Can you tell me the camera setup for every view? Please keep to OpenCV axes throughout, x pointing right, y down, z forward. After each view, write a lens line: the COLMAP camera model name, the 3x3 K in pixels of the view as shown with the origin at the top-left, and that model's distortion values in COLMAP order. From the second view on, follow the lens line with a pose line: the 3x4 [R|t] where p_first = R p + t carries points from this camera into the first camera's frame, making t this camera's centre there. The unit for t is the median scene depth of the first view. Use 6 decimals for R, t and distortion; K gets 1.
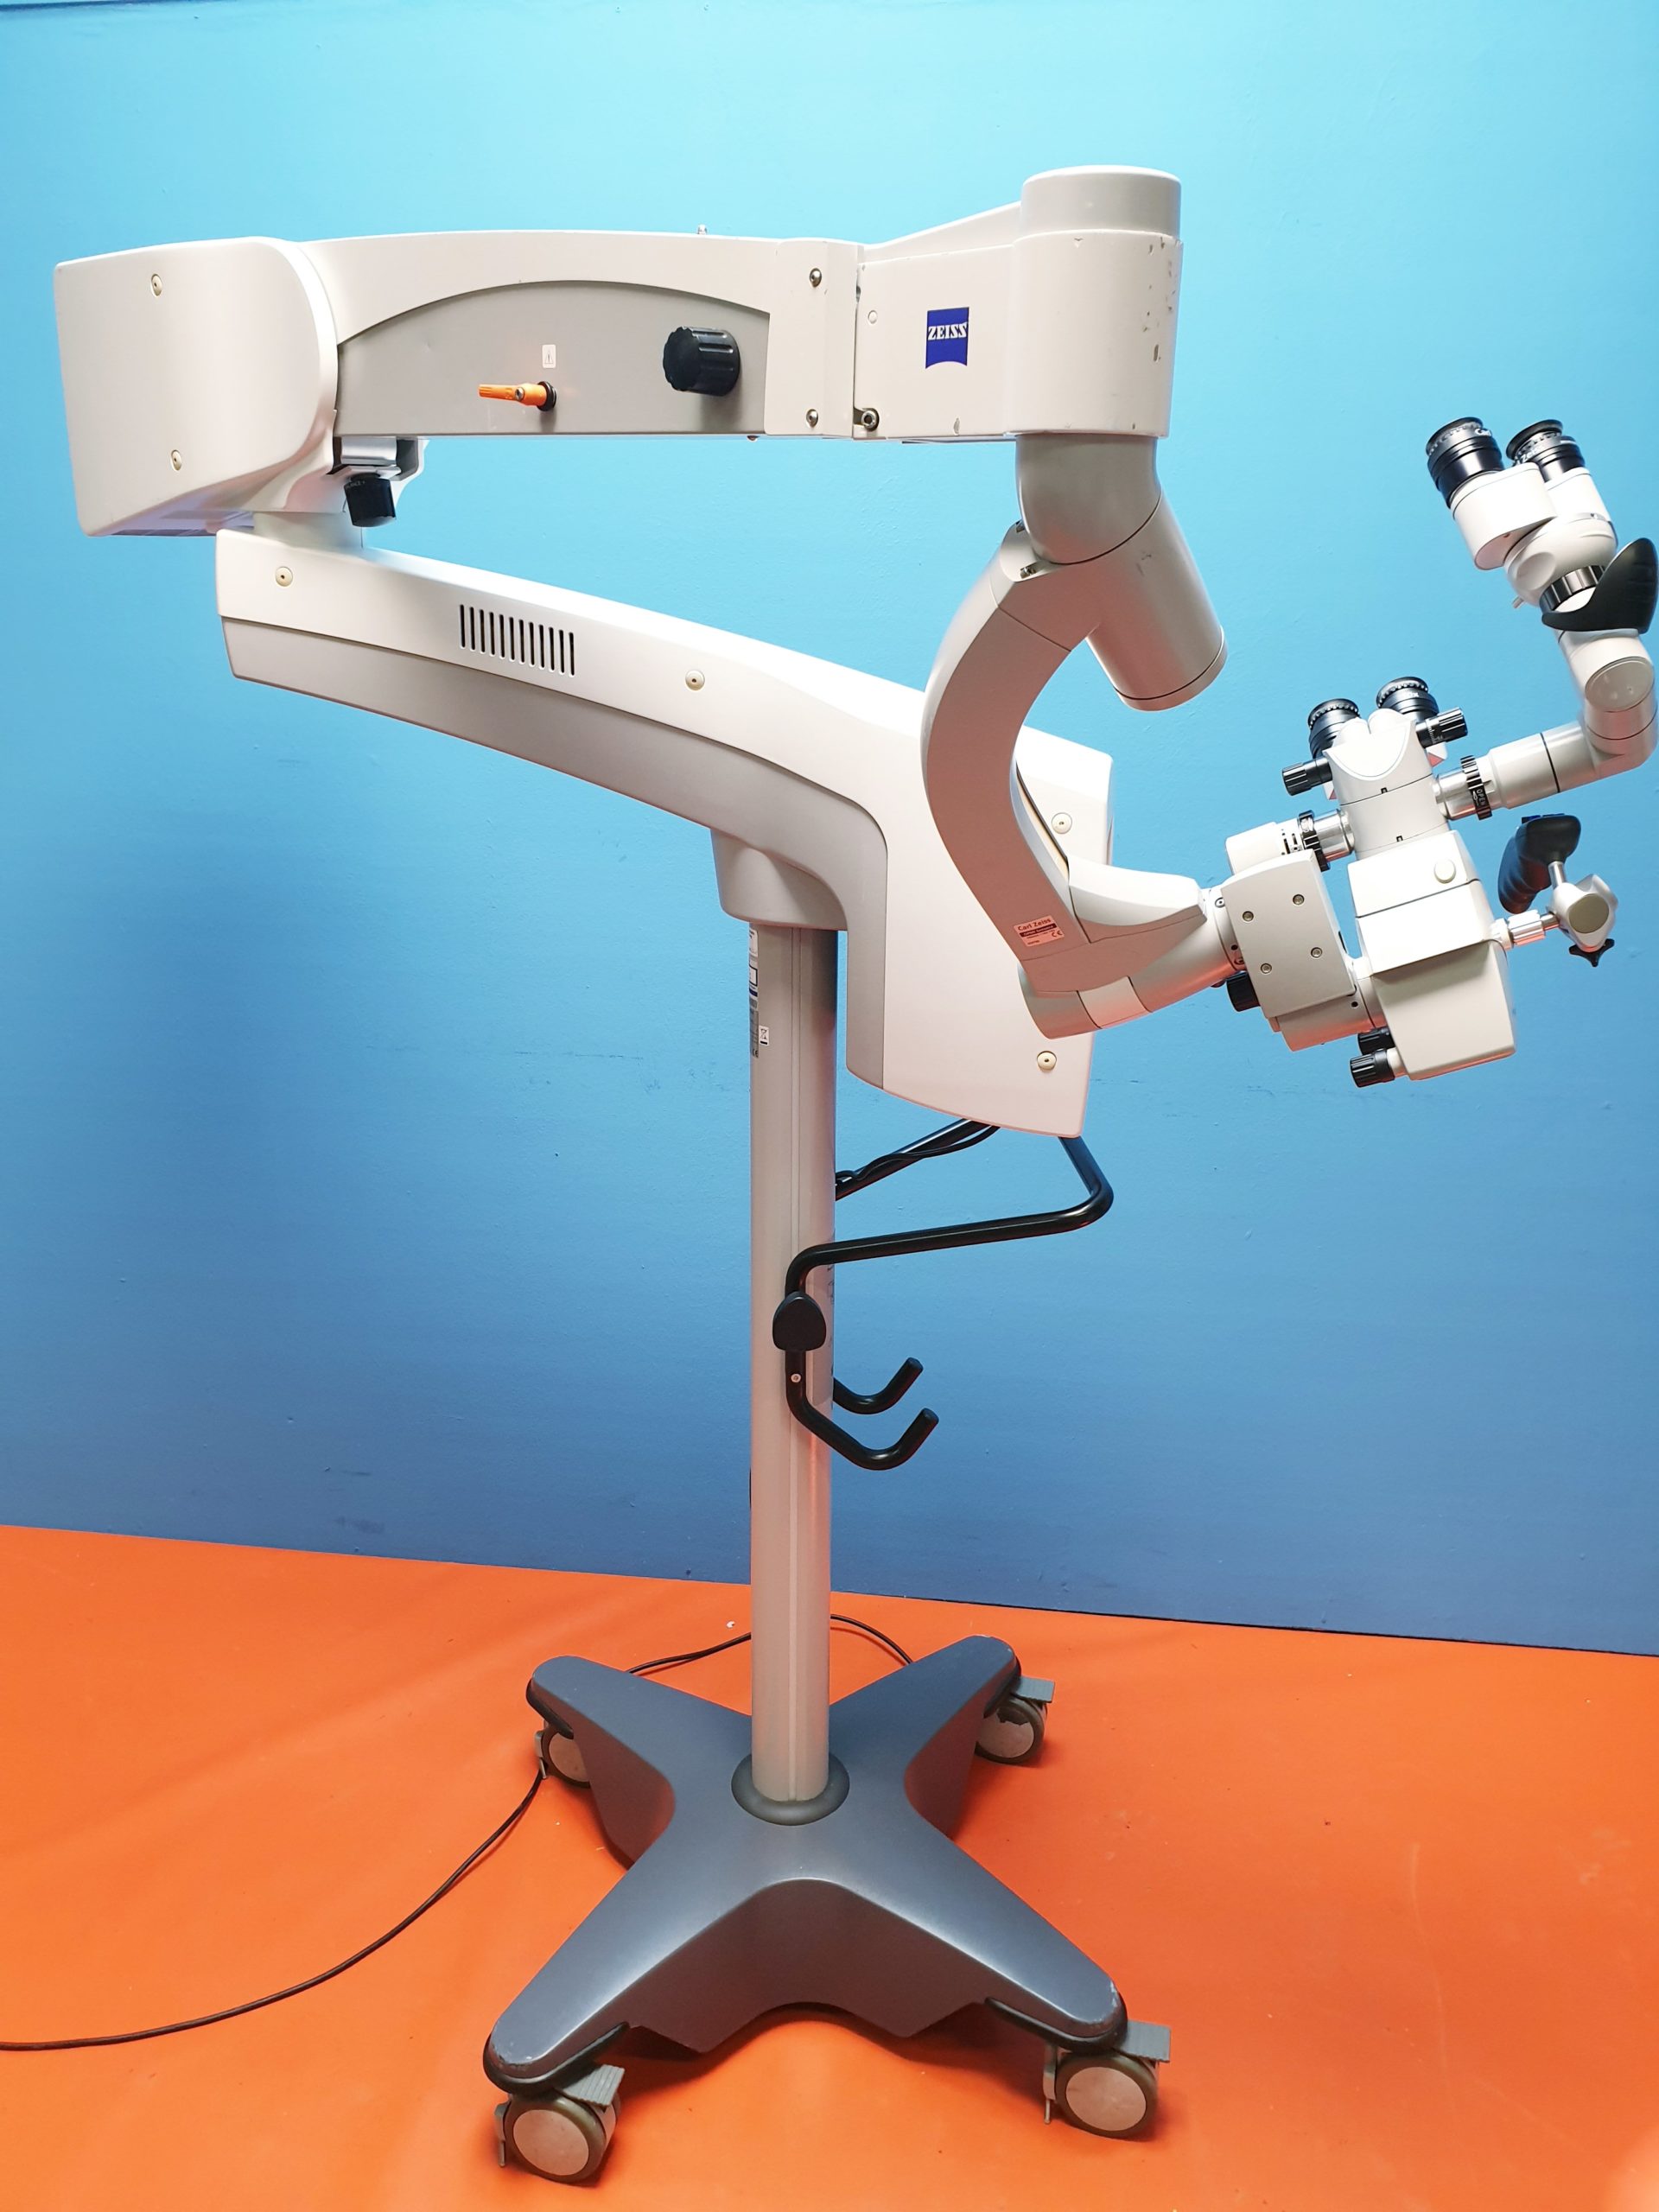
lens RADIAL K [[1763.2, 0, 842.7], [0, 1763.2, 1102.1], [0, 0, 1]] dist [-0.006058, 0.033895]
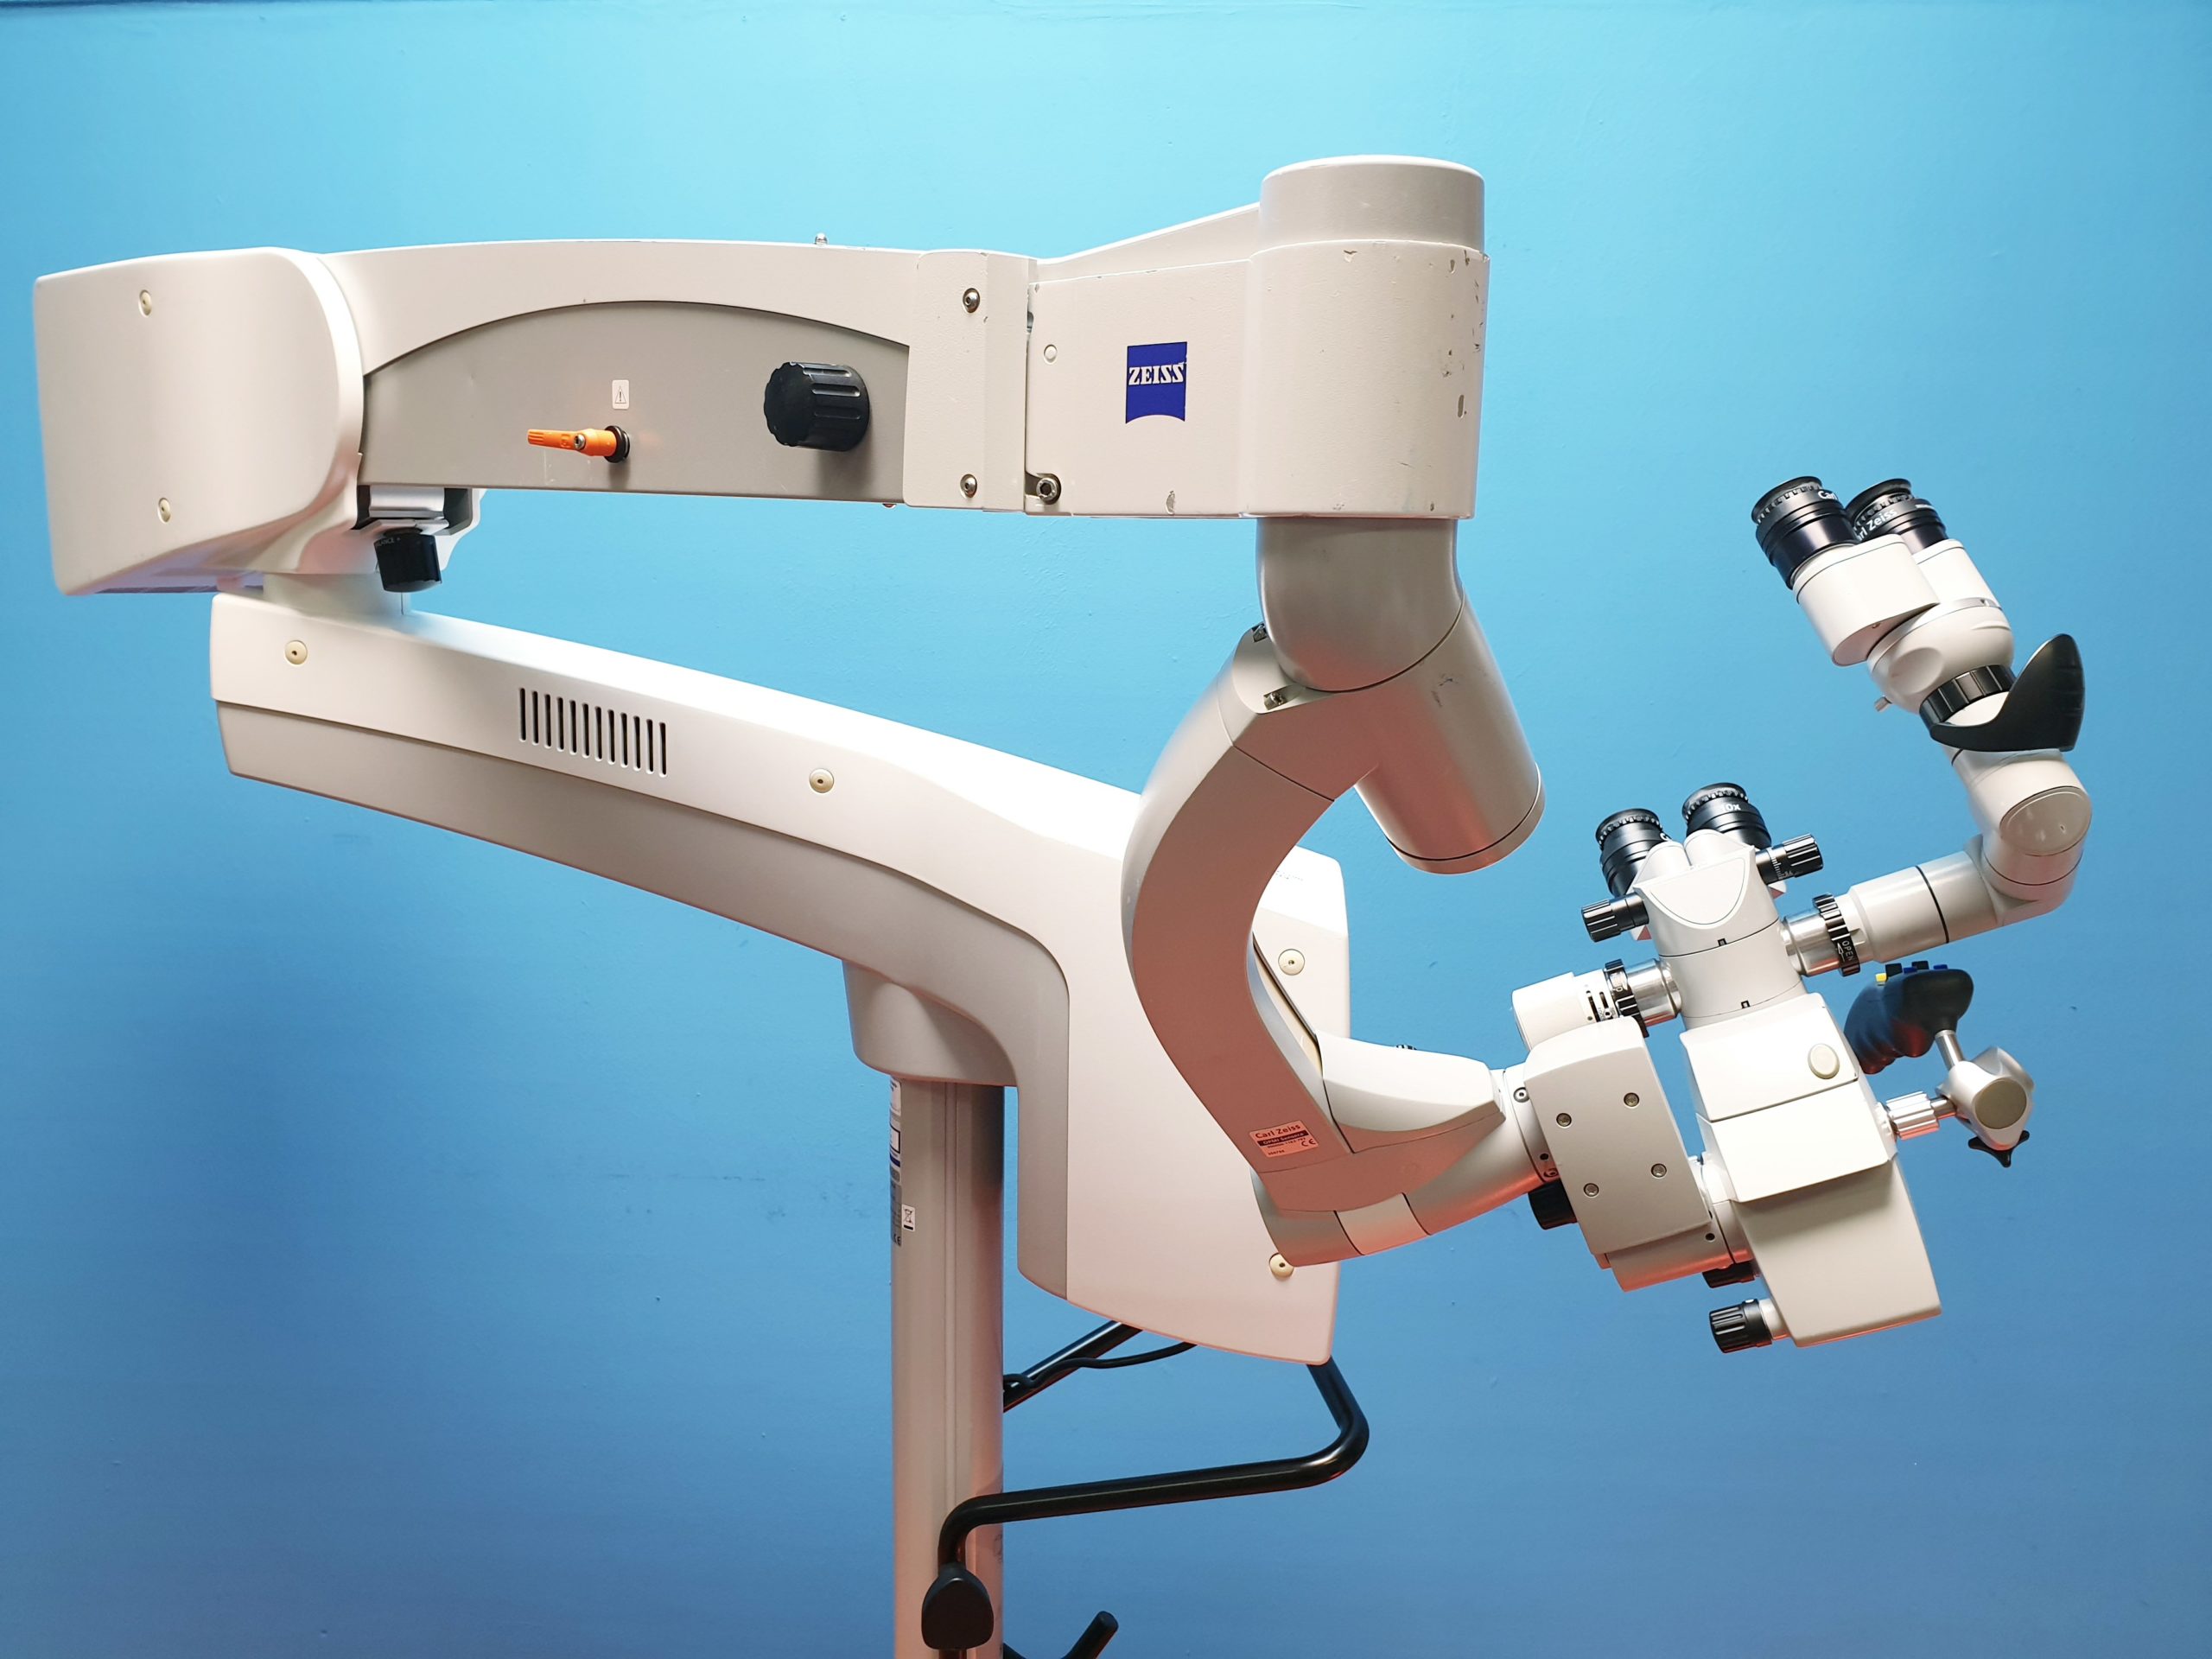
lens RADIAL K [[1763.2, 0, 1112.3], [0, 1763.2, 819.6], [0, 0, 1]] dist [-0.006058, 0.033895]
pose [[0.998008, -0.009027, 0.062434, -0.003370], [0.018373, 0.988395, -0.150790, -0.118526], [-0.060348, 0.151637, 0.986592, 0.254354]]
